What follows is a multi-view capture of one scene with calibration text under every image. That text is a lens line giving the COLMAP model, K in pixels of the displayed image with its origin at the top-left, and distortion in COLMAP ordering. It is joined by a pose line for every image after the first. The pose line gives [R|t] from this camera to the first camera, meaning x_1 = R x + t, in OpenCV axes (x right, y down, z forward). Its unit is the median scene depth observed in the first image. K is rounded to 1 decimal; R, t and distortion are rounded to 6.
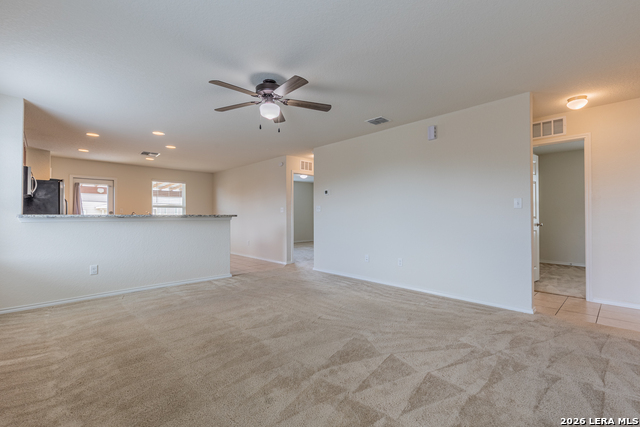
lens RADIAL K [[286.8, 0, 321.8], [0, 286.8, 212.3], [0, 0, 1]] dist [0.005513, 0.000059]
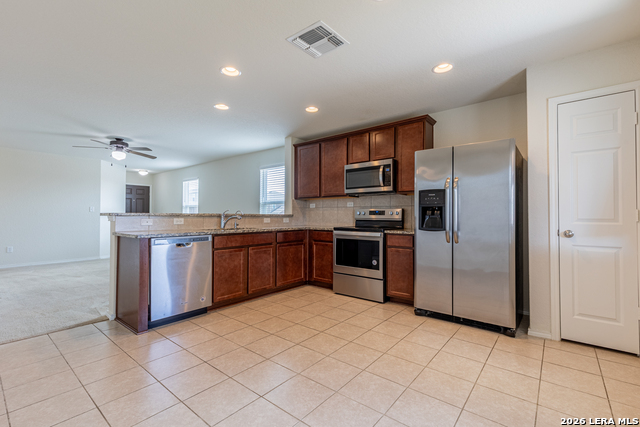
lens RADIAL K [[286.8, 0, 321.8], [0, 286.8, 212.3], [0, 0, 1]] dist [0.005513, 0.000059]
pose [[-0.992516, -0.003350, -0.122069, -0.539229], [-0.000188, 0.999664, -0.025905, 0.018991], [0.122115, -0.025688, -0.992183, 1.300619]]
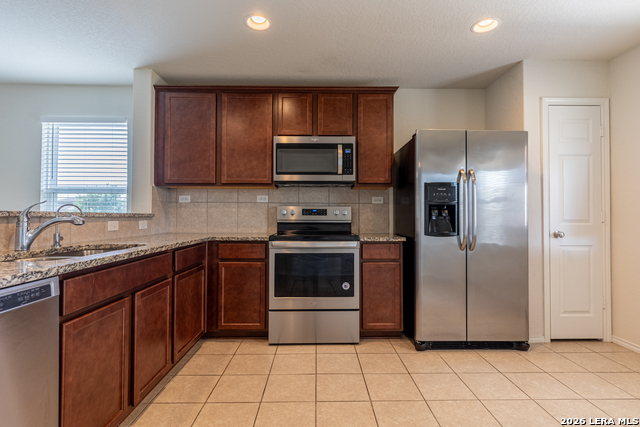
lens RADIAL K [[315.7, 0, 321.6], [0, 315.7, 212.5], [0, 0, 1]] dist [0.000218, 0.000047]
pose [[-0.676156, -0.010498, -0.736683, -0.384155], [0.007142, 0.999758, -0.020803, 0.014351], [0.736724, -0.019328, -0.675918, 1.017242]]
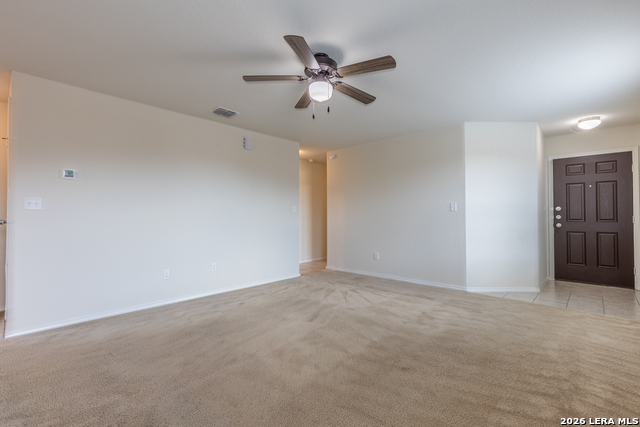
lens RADIAL K [[286.8, 0, 321.8], [0, 286.8, 212.3], [0, 0, 1]] dist [0.005513, 0.000059]
pose [[-0.067649, 0.021237, 0.997483, -0.453432], [-0.008548, 0.999724, -0.021865, 0.008540], [-0.997673, -0.010005, -0.067449, 0.471358]]
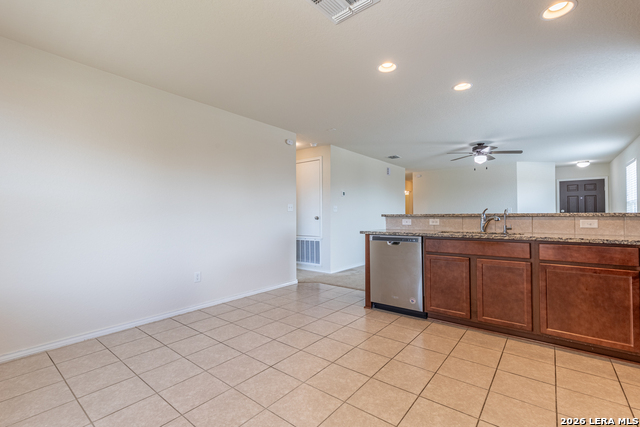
lens RADIAL K [[286.8, 0, 321.8], [0, 286.8, 212.3], [0, 0, 1]] dist [0.005513, 0.000059]
pose [[-0.137396, 0.015448, 0.990396, -0.844060], [-0.010771, 0.999796, -0.017089, 0.015485], [-0.990458, -0.013016, -0.137202, 1.015984]]
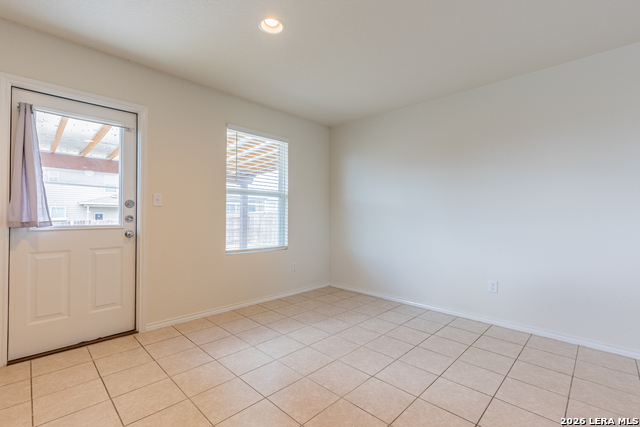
lens RADIAL K [[286.8, 0, 321.8], [0, 286.8, 212.3], [0, 0, 1]] dist [0.005513, 0.000059]
pose [[0.999316, 0.005127, 0.036633, -0.581752], [-0.005206, 0.999984, 0.002038, 0.010859], [-0.036622, -0.002228, 0.999327, 0.728806]]
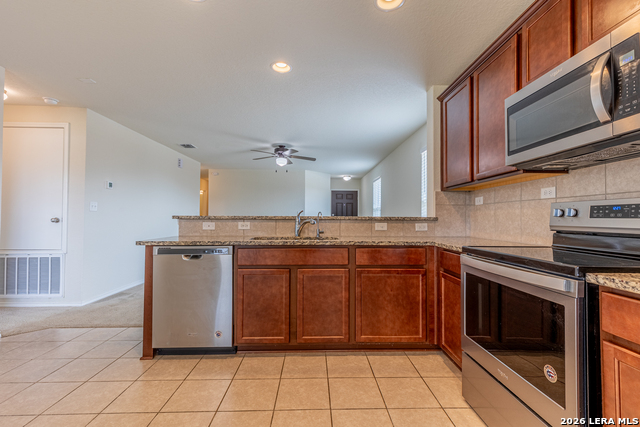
lens RADIAL K [[286.8, 0, 321.8], [0, 286.8, 212.3], [0, 0, 1]] dist [0.005513, 0.000059]
pose [[-0.743401, 0.011575, 0.668746, -0.722307], [-0.014024, 0.999361, -0.032886, 0.014343], [-0.668699, -0.033826, -0.742763, 0.980407]]
